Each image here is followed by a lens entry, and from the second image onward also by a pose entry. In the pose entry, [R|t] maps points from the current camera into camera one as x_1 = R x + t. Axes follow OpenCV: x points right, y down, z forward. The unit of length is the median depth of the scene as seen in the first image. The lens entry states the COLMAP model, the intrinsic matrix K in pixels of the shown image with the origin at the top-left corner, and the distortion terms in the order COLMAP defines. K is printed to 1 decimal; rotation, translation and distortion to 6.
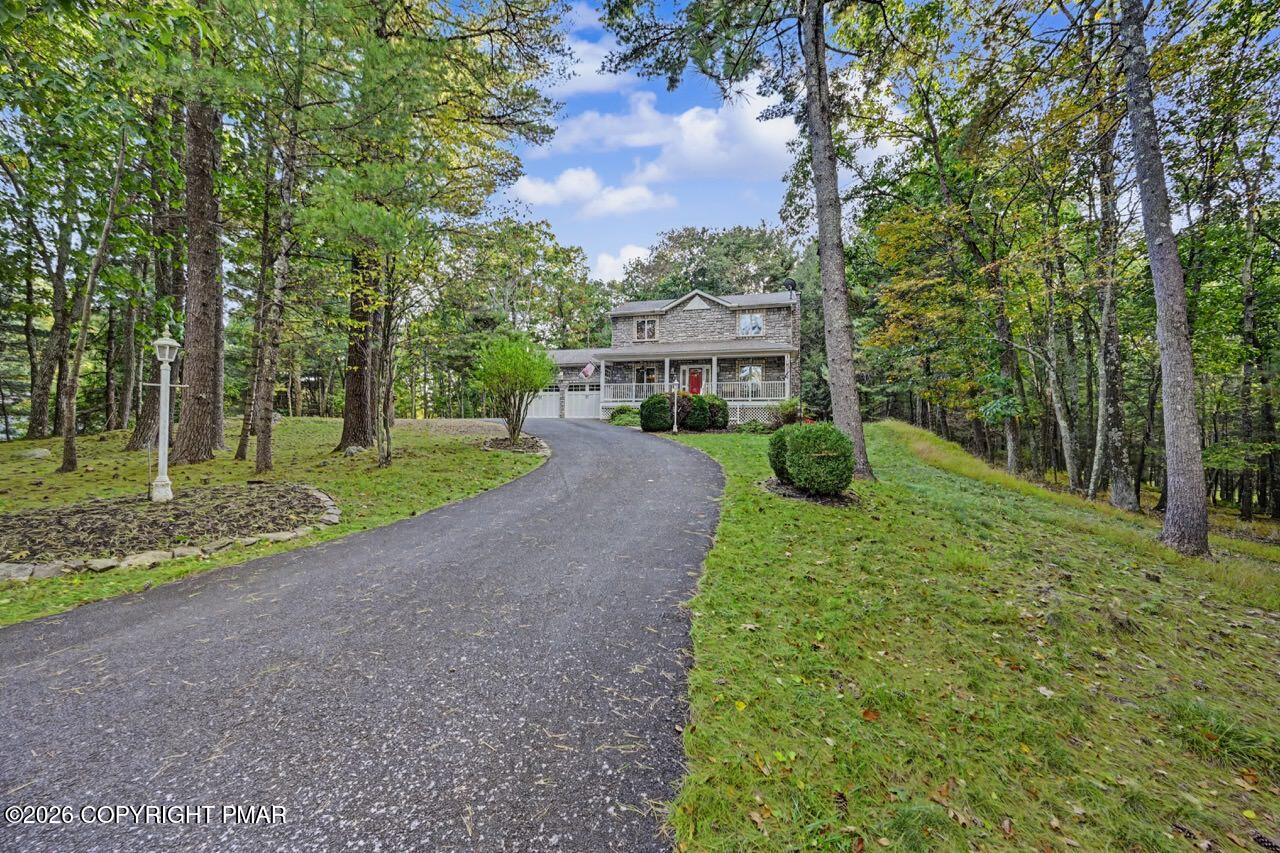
lens RADIAL K [[503.5, 0, 642.7], [0, 503.5, 427.5], [0, 0, 1]] dist [-0.001928, -0.000682]
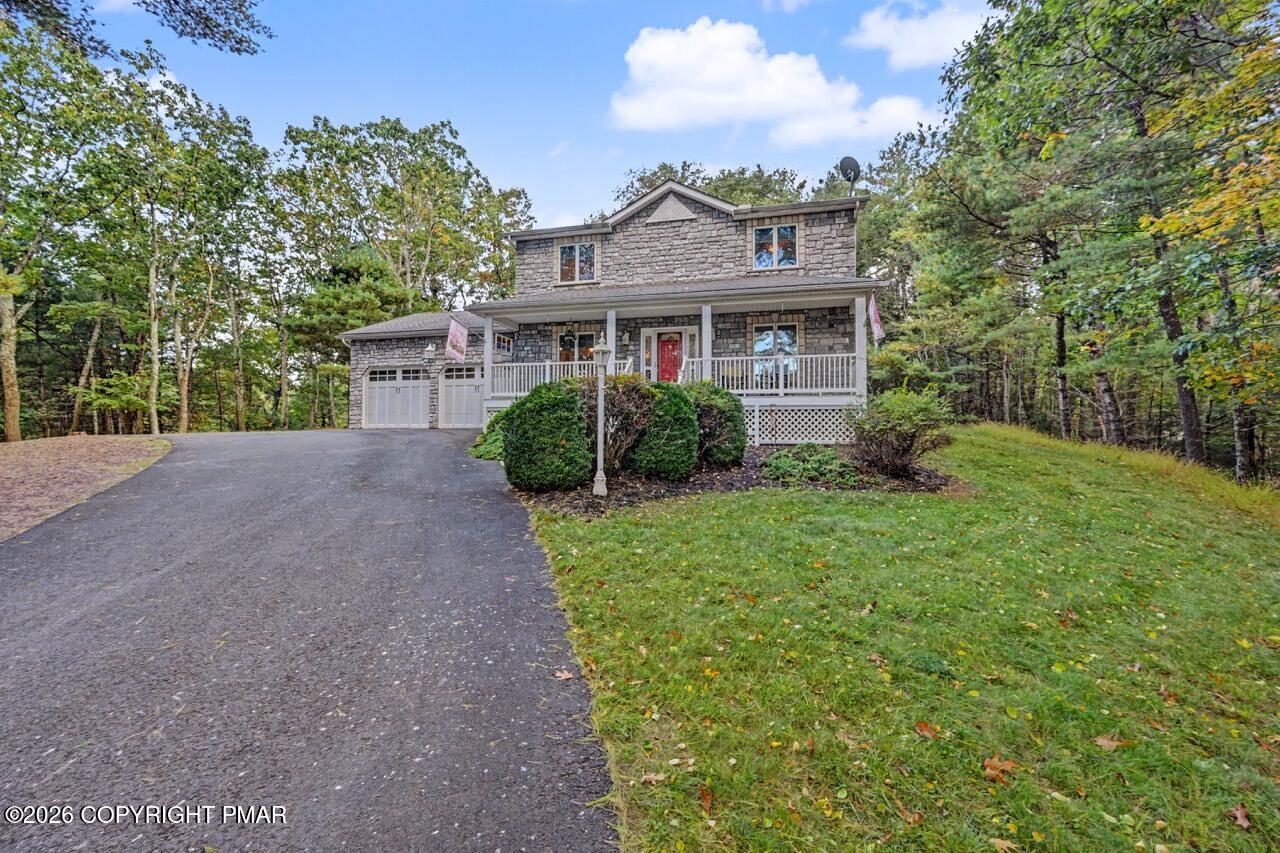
lens RADIAL K [[503.5, 0, 637.1], [0, 503.5, 424.2], [0, 0, 1]] dist [-0.001928, -0.000682]
pose [[0.999719, -0.011149, 0.020914, 0.060460], [0.010820, 0.999817, 0.015792, -0.031665], [-0.021086, -0.015562, 0.999657, 0.486421]]
